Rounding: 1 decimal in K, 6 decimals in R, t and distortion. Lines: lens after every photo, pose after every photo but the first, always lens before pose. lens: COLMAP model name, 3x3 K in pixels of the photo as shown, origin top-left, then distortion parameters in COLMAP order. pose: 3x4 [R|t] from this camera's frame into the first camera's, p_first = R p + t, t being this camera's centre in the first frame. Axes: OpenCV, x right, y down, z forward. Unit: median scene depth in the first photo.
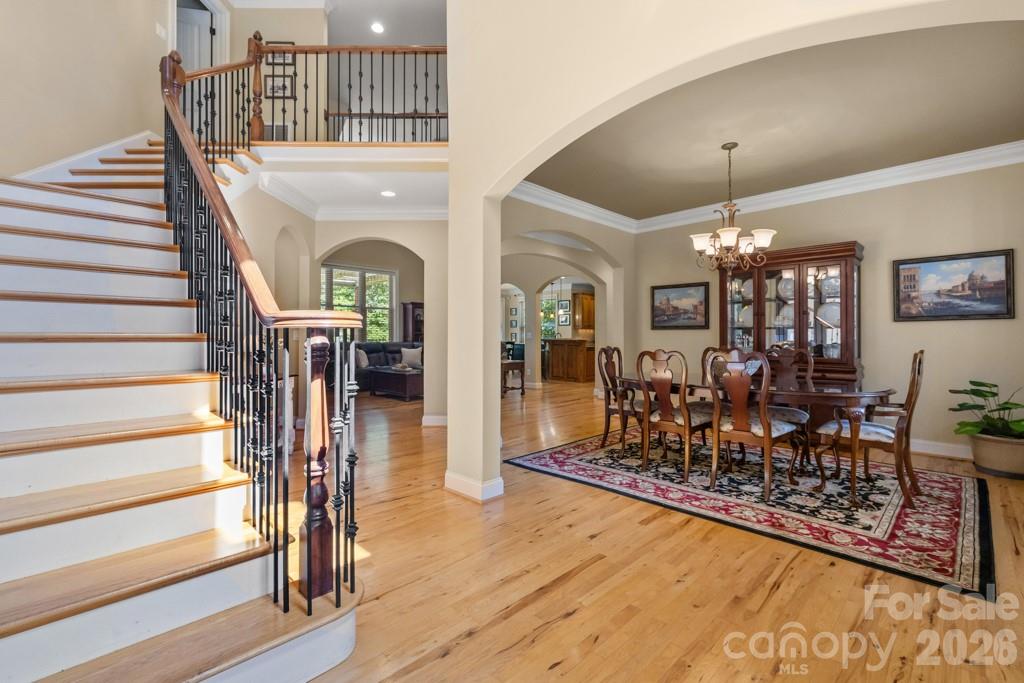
lens RADIAL K [[442.3, 0, 506.3], [0, 442.3, 335.4], [0, 0, 1]] dist [0.000111, 0.000010]
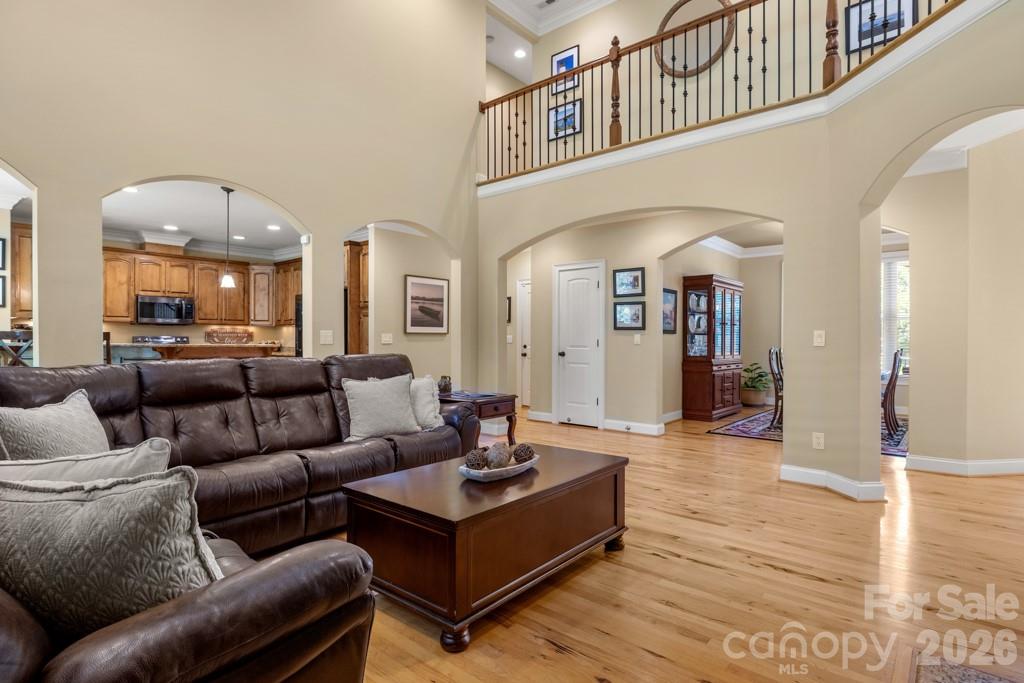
lens RADIAL K [[523.8, 0, 512.0], [0, 523.8, 341.5], [0, 0, 1]] dist [-0.002578, -0.000667]
pose [[-0.091845, -0.002355, 0.995771, -0.400285], [-0.004589, 0.999988, 0.001942, 0.003202], [-0.995763, -0.004391, -0.091855, 0.755195]]
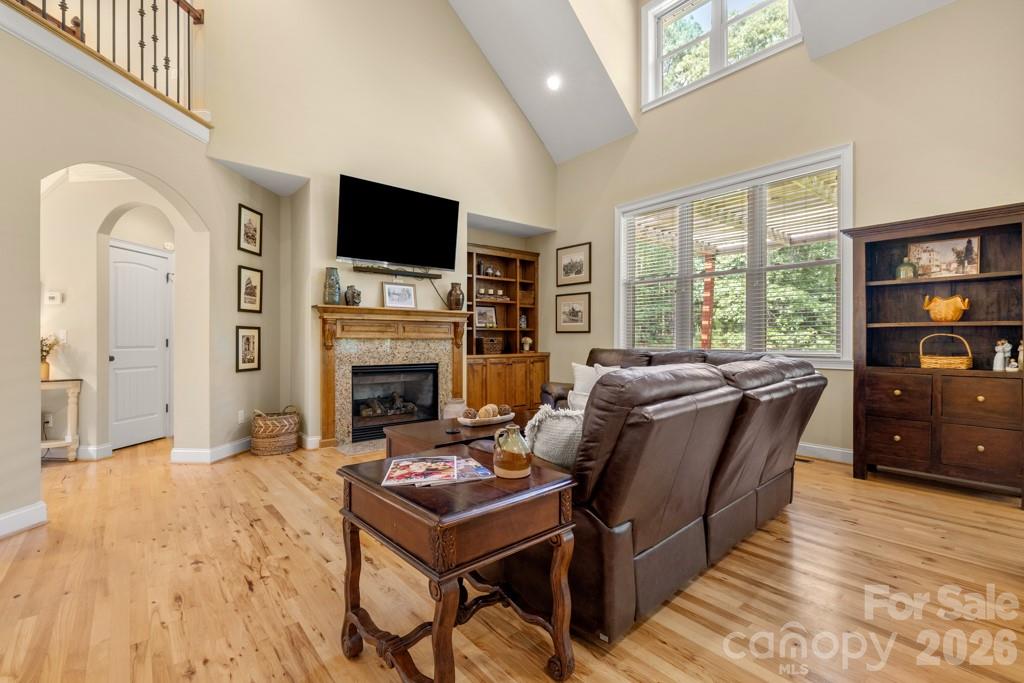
lens RADIAL K [[462.1, 0, 512.0], [0, 462.1, 341.5], [0, 0, 1]] dist [-0.001615, -0.000074]
pose [[-0.081986, 0.001307, -0.996633, 0.138681], [0.001793, 0.999998, 0.001164, 0.004306], [0.996632, -0.001692, -0.081988, 0.782464]]
